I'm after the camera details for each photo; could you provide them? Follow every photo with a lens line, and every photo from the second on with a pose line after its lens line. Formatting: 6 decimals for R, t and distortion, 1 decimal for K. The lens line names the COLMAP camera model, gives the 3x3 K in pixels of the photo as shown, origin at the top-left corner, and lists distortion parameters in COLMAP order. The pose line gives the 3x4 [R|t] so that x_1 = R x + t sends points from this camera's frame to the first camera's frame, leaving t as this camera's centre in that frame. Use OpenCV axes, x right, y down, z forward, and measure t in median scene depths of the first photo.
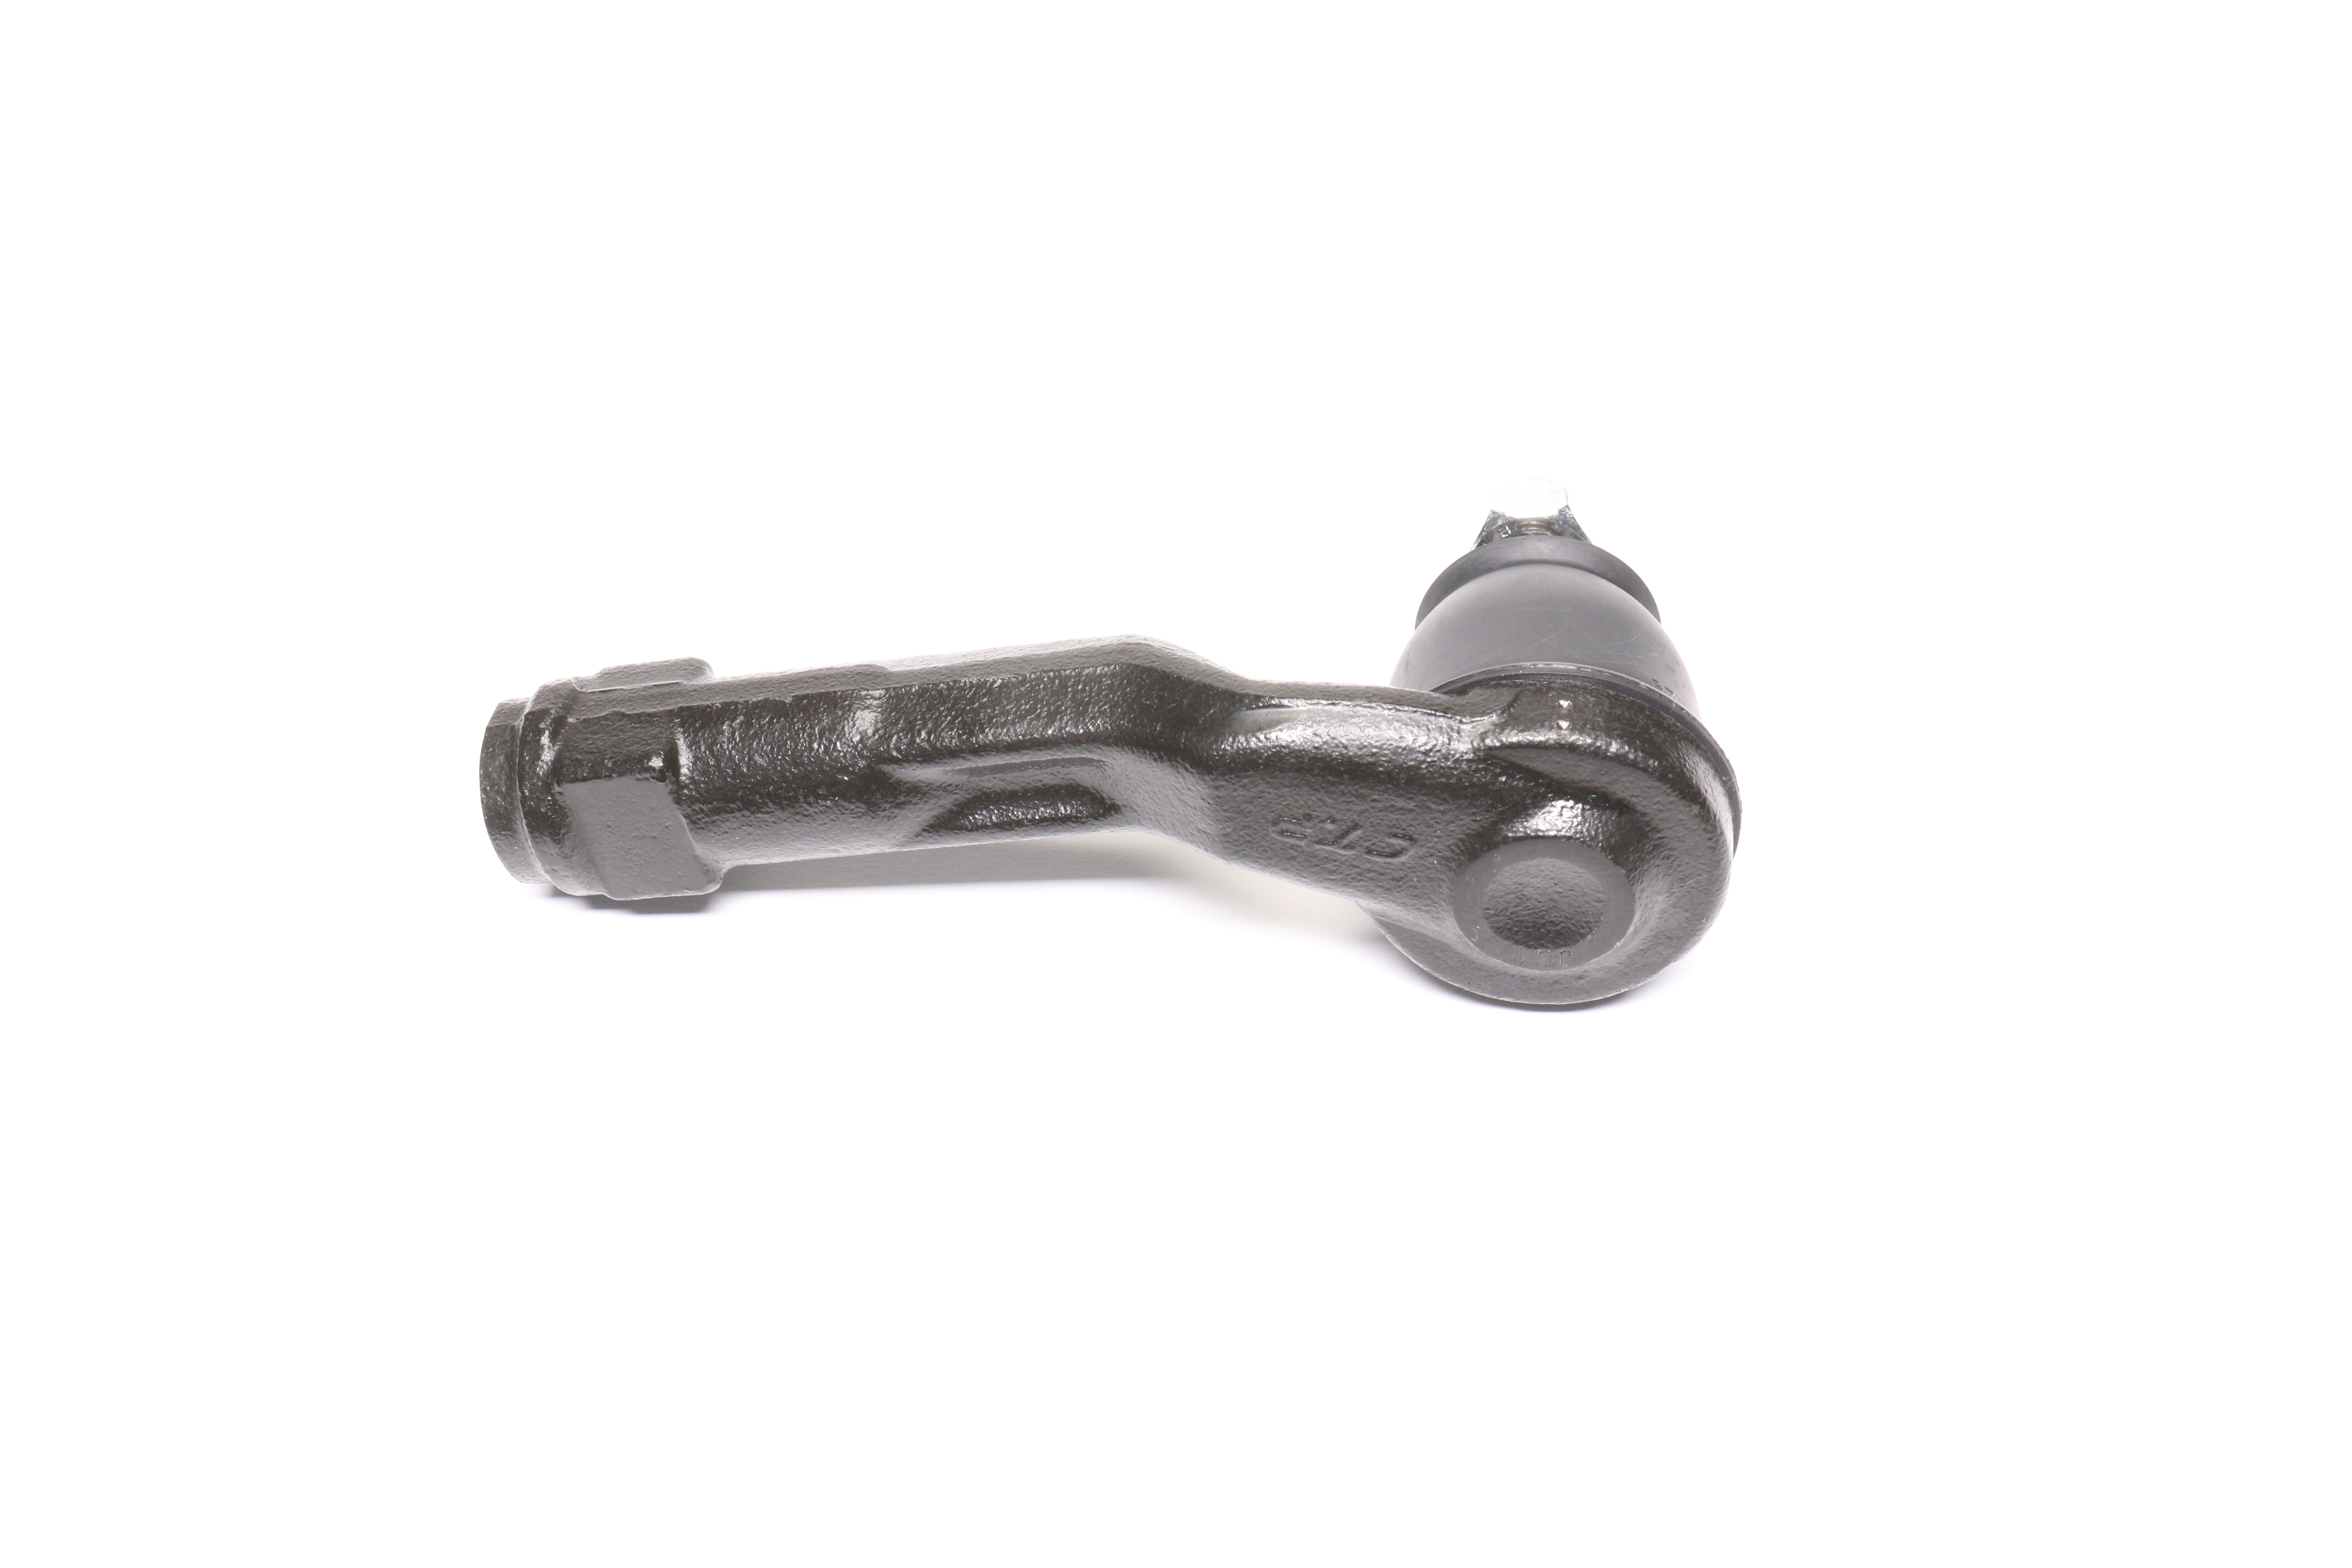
lens RADIAL K [[2958.6, 0, 1176.0], [0, 2958.6, 784.0], [0, 0, 1]] dist [0.004229, 0.000587]
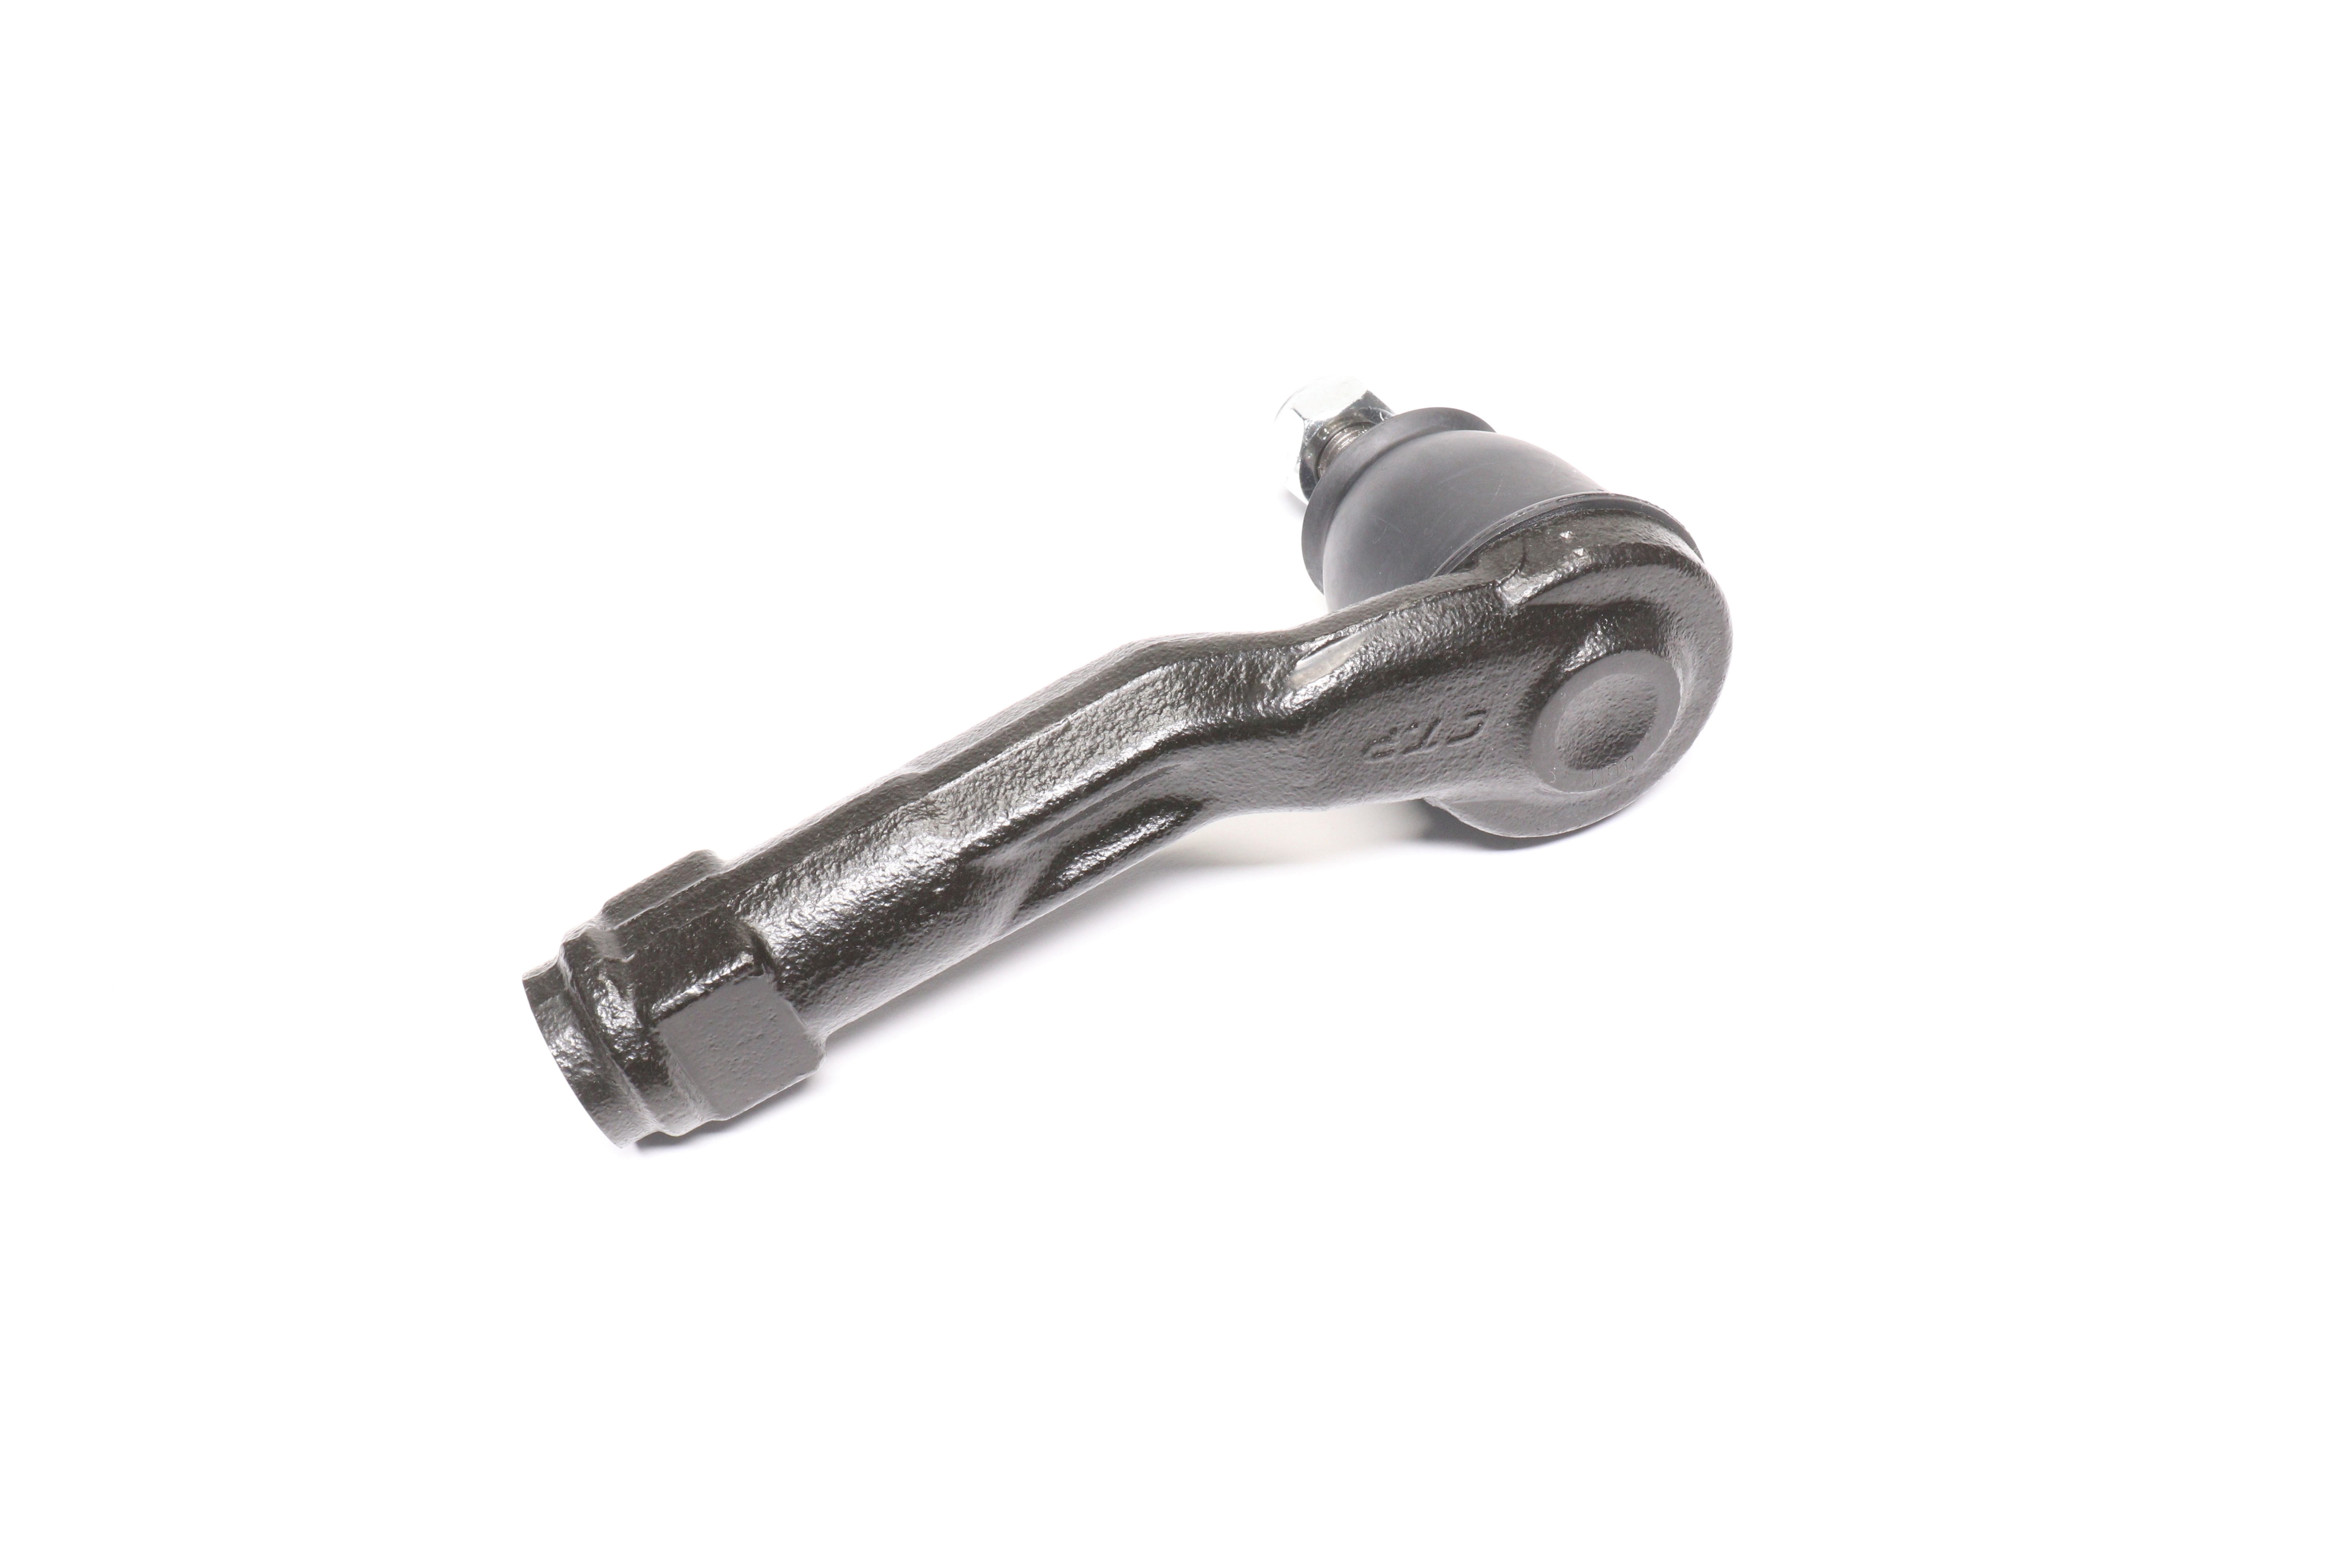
lens RADIAL K [[2958.6, 0, 1176.0], [0, 2958.6, 784.0], [0, 0, 1]] dist [0.004229, 0.000587]
pose [[0.852855, -0.392866, 0.343940, -0.374350], [0.397375, 0.915656, 0.060555, -0.063204], [-0.338721, 0.085028, 0.937037, 0.064751]]
